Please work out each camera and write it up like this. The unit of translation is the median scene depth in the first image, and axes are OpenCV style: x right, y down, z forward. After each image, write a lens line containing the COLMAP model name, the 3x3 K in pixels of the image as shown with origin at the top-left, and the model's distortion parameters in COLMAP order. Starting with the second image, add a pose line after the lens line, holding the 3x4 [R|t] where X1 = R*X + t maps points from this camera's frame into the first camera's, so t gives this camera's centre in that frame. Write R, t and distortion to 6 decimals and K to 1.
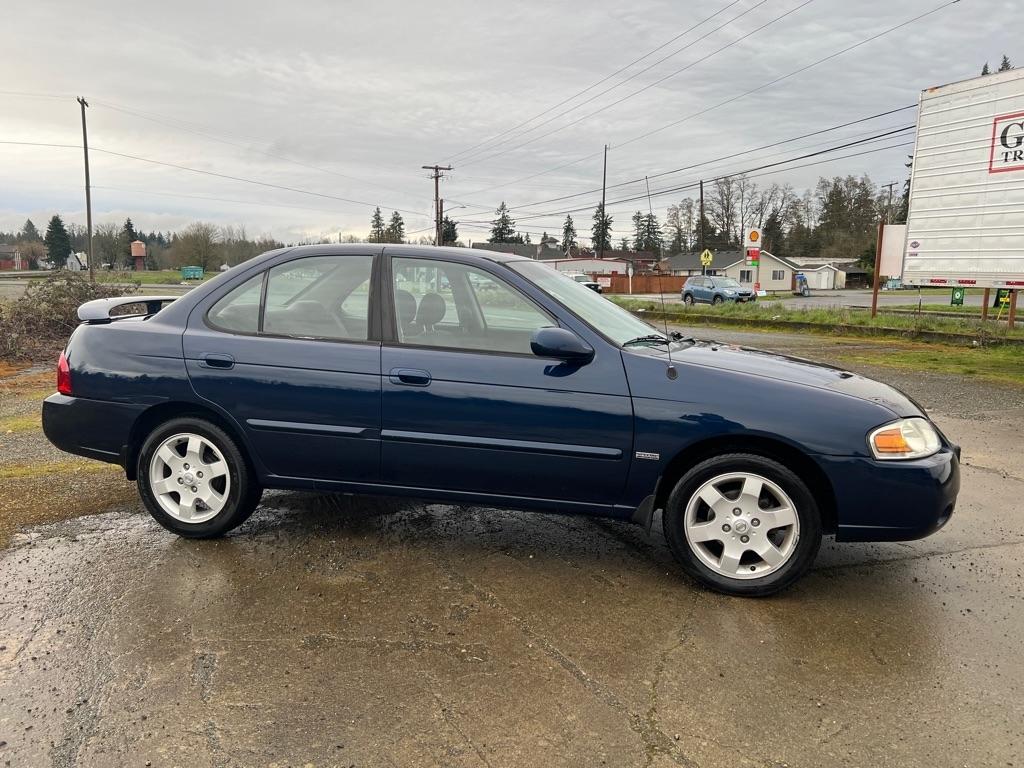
lens RADIAL K [[773.4, 0, 502.9], [0, 773.4, 394.1], [0, 0, 1]] dist [0.048977, -0.057981]
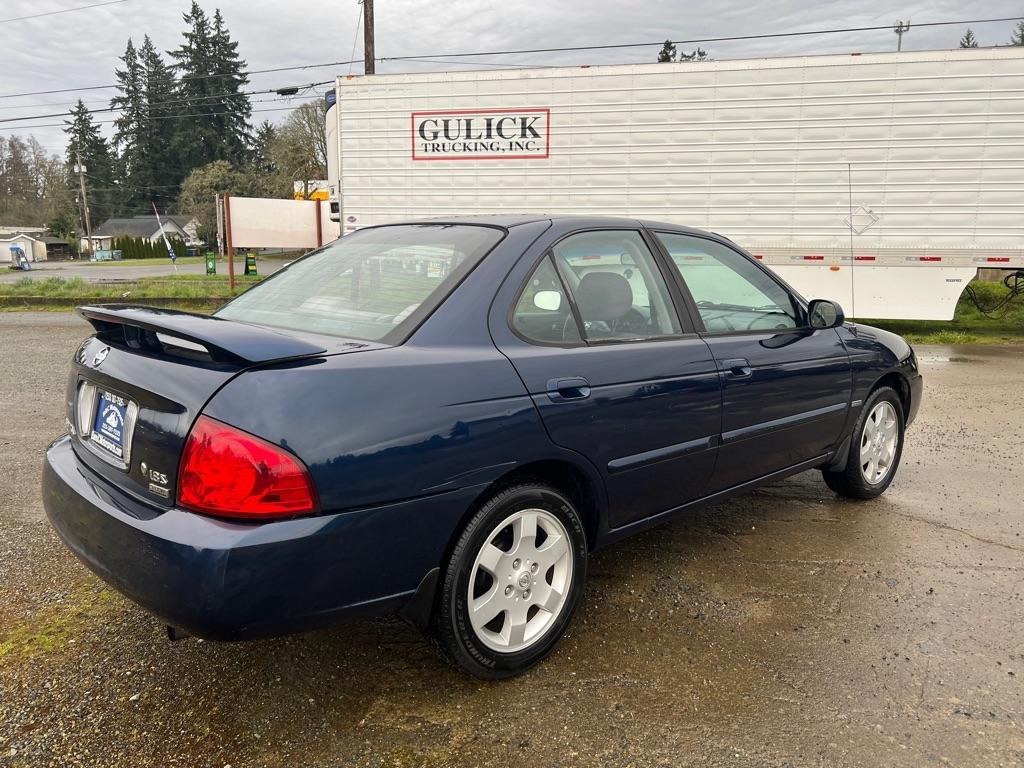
lens RADIAL K [[773.4, 0, 516.5], [0, 773.4, 392.1], [0, 0, 1]] dist [0.048977, -0.057981]
pose [[0.546379, -0.163115, 0.821501, -0.326592], [0.134467, 0.985212, 0.106188, -0.040495], [-0.826673, 0.052446, 0.560232, 0.231411]]
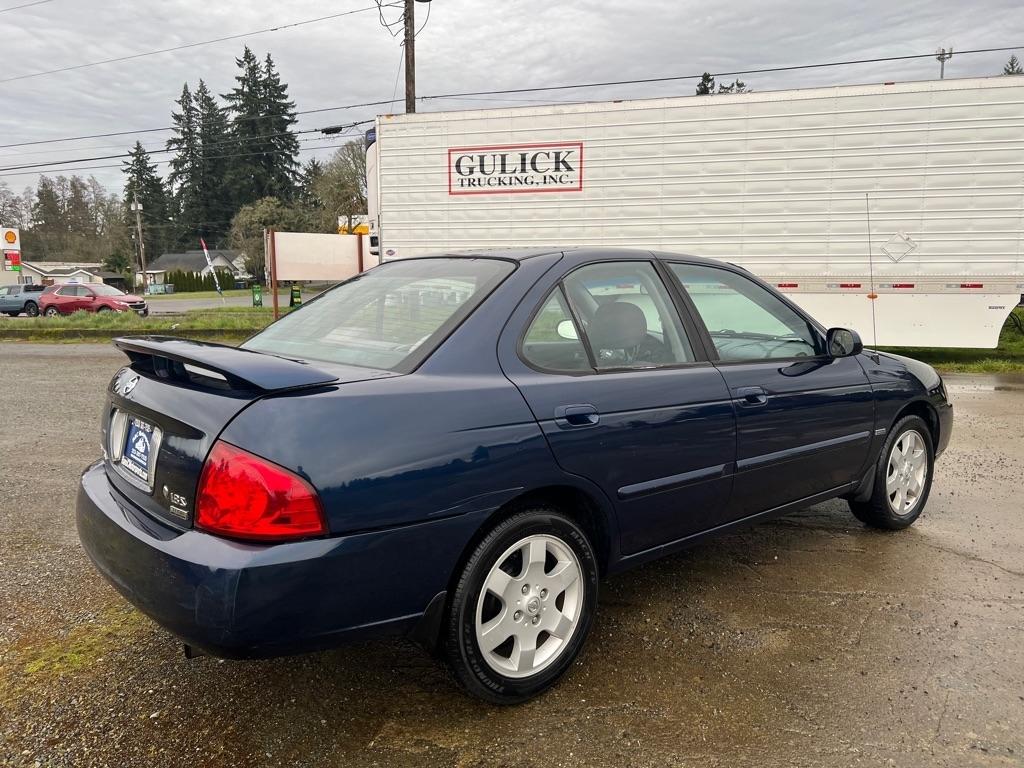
lens RADIAL K [[773.4, 0, 515.7], [0, 773.4, 384.6], [0, 0, 1]] dist [0.048977, -0.057981]
pose [[0.589206, -0.124692, 0.798304, -0.326233], [0.138909, 0.988942, 0.051944, -0.039156], [-0.795953, 0.080286, 0.600011, 0.220456]]
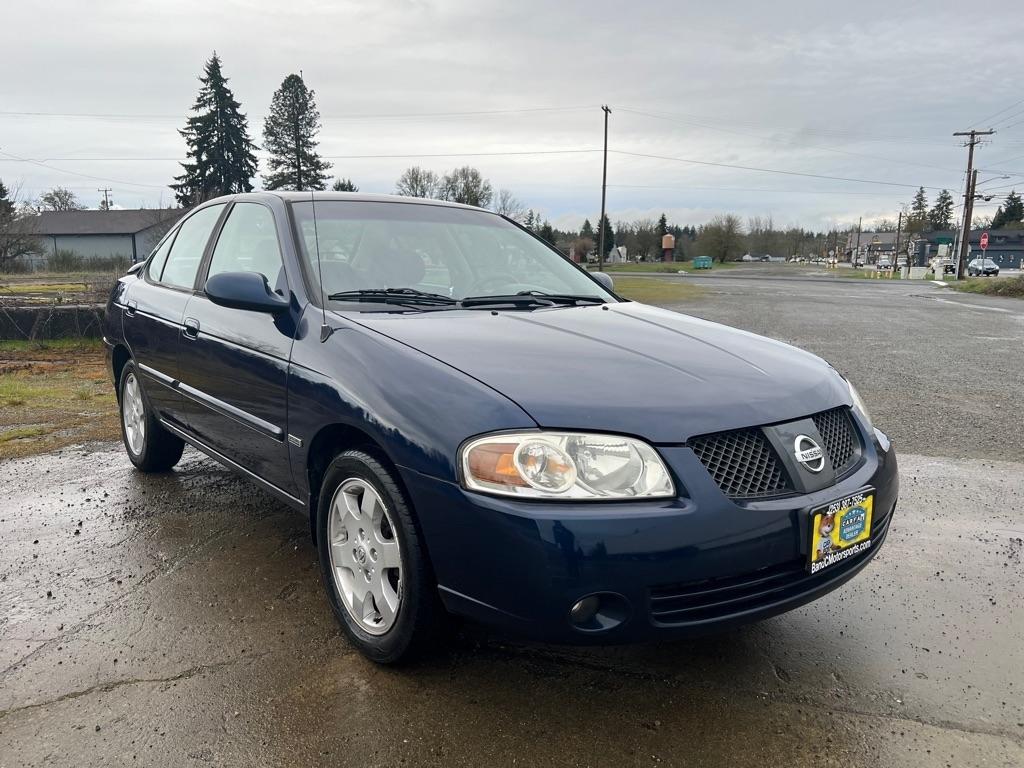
lens RADIAL K [[773.4, 0, 500.1], [0, 773.4, 399.0], [0, 0, 1]] dist [0.048977, -0.057981]
pose [[0.795004, 0.097712, -0.598683, 0.244160], [-0.087183, 0.995100, 0.046640, -0.004133], [0.600307, 0.015116, 0.799627, 0.154452]]
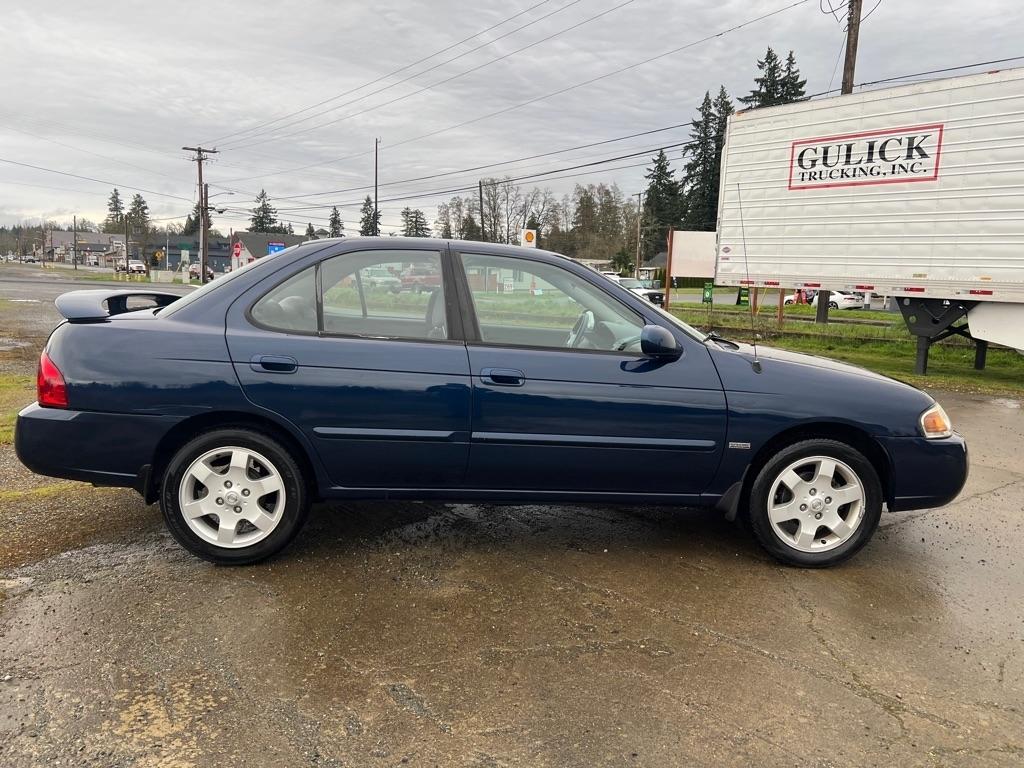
lens RADIAL K [[773.4, 0, 511.8], [0, 773.4, 386.3], [0, 0, 1]] dist [0.048977, -0.057981]
pose [[0.952774, -0.027352, 0.302447, -0.131755], [0.028466, 0.999595, 0.000726, -0.003406], [-0.302344, 0.007918, 0.953166, 0.022230]]
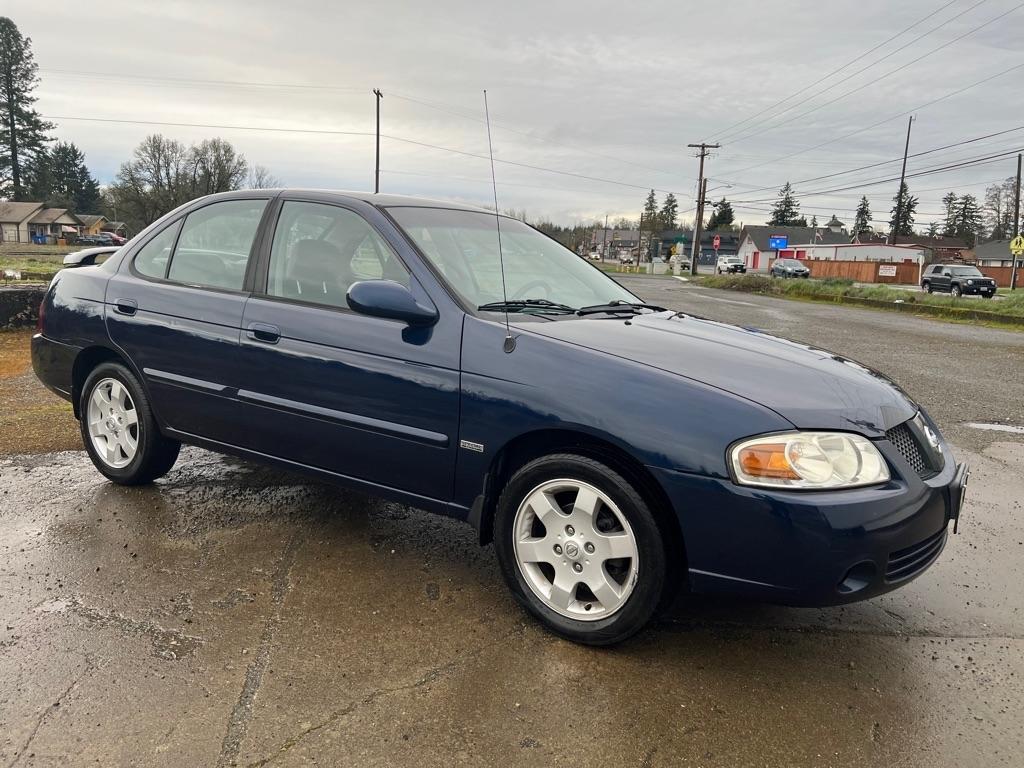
lens RADIAL K [[773.4, 0, 505.6], [0, 773.4, 400.1], [0, 0, 1]] dist [0.048977, -0.057981]
pose [[0.940971, 0.086304, -0.327300, 0.144894], [-0.077292, 0.996187, 0.040467, -0.000638], [0.329544, -0.012781, 0.944054, 0.079112]]
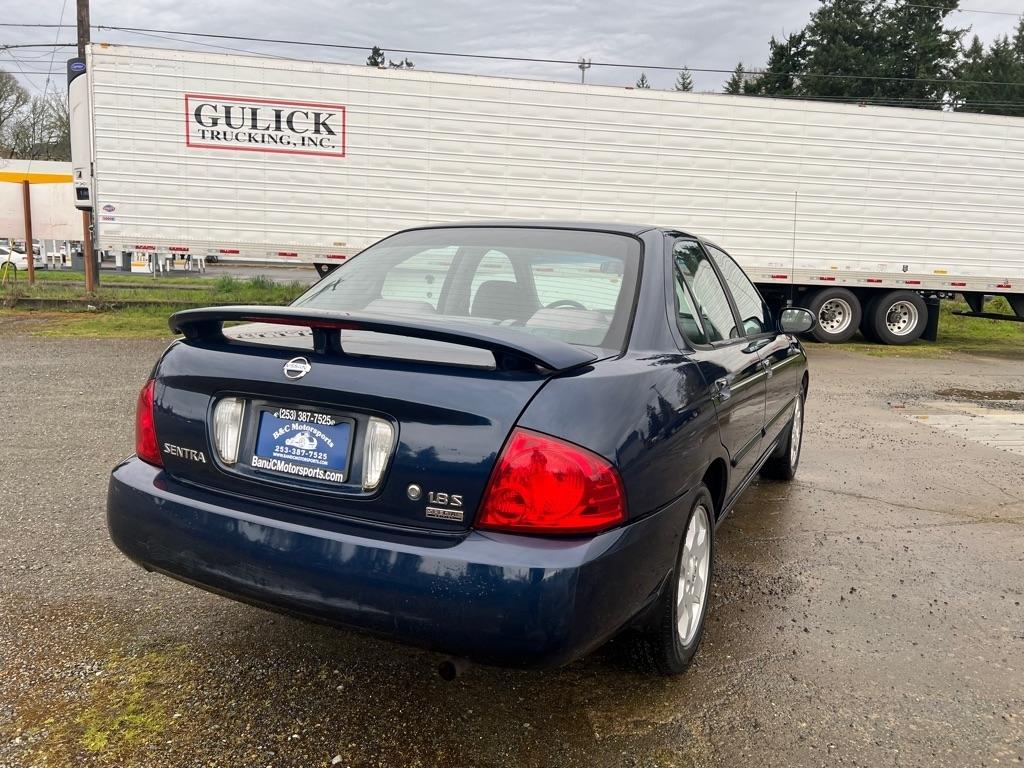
lens RADIAL K [[773.4, 0, 528.9], [0, 773.4, 389.1], [0, 0, 1]] dist [0.048977, -0.057981]
pose [[0.197137, -0.166382, 0.966154, -0.378441], [0.118637, 0.982300, 0.144956, -0.057922], [-0.973171, 0.086045, 0.213386, 0.354757]]
